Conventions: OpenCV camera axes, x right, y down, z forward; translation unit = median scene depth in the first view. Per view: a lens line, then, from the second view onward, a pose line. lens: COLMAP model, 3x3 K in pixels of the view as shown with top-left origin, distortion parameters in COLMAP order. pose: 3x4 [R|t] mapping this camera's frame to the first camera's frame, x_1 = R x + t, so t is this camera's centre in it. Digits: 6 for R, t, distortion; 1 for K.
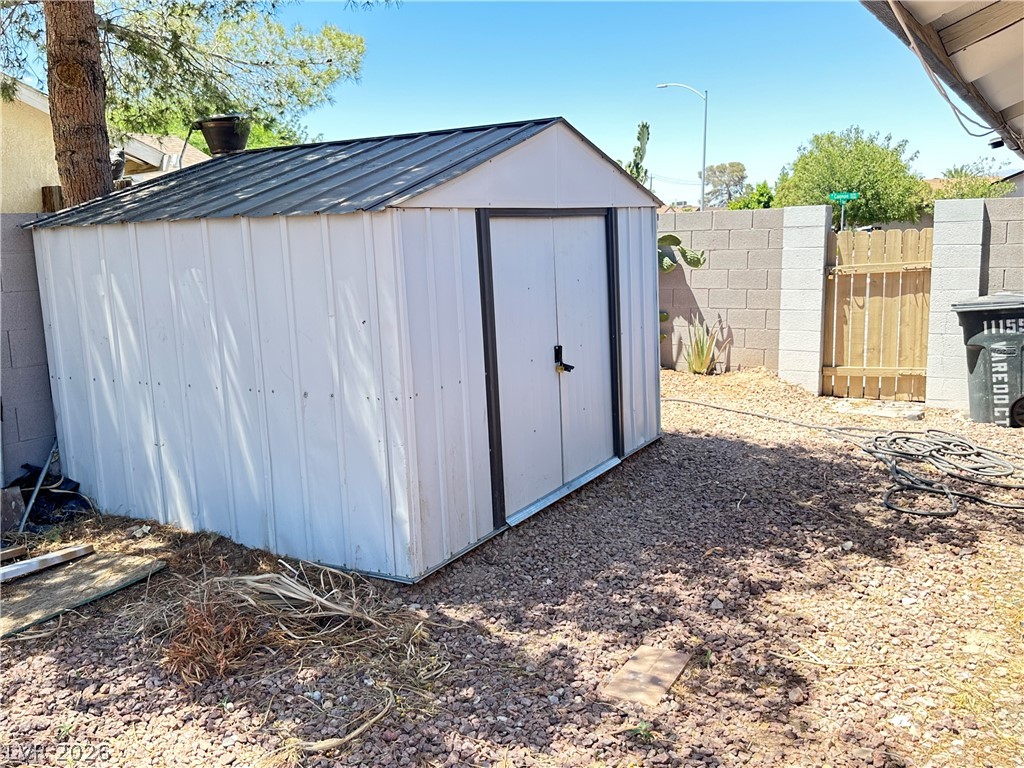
lens RADIAL K [[915.0, 0, 512.3], [0, 915.0, 385.2], [0, 0, 1]] dist [0.126370, -0.223231]
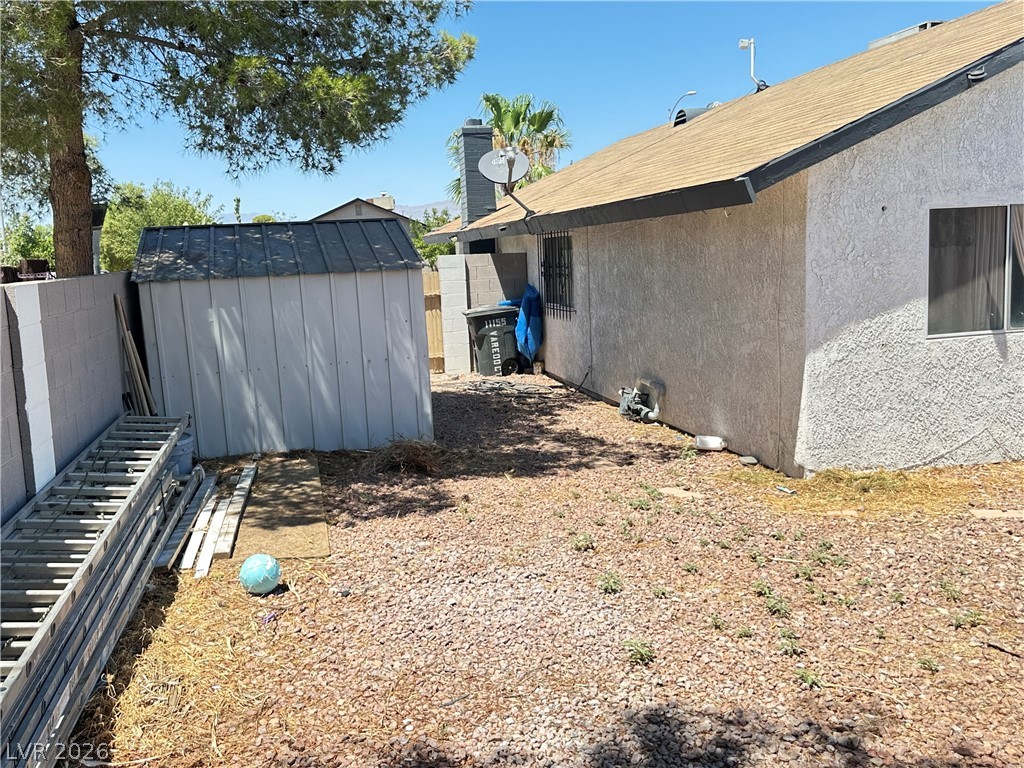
lens RADIAL K [[915.0, 0, 506.7], [0, 915.0, 382.5], [0, 0, 1]] dist [0.126370, -0.223231]
pose [[0.710621, -0.102904, 0.696009, -0.757968], [0.135115, 0.990793, 0.008535, 0.043619], [-0.690479, 0.087976, 0.717983, -0.340834]]
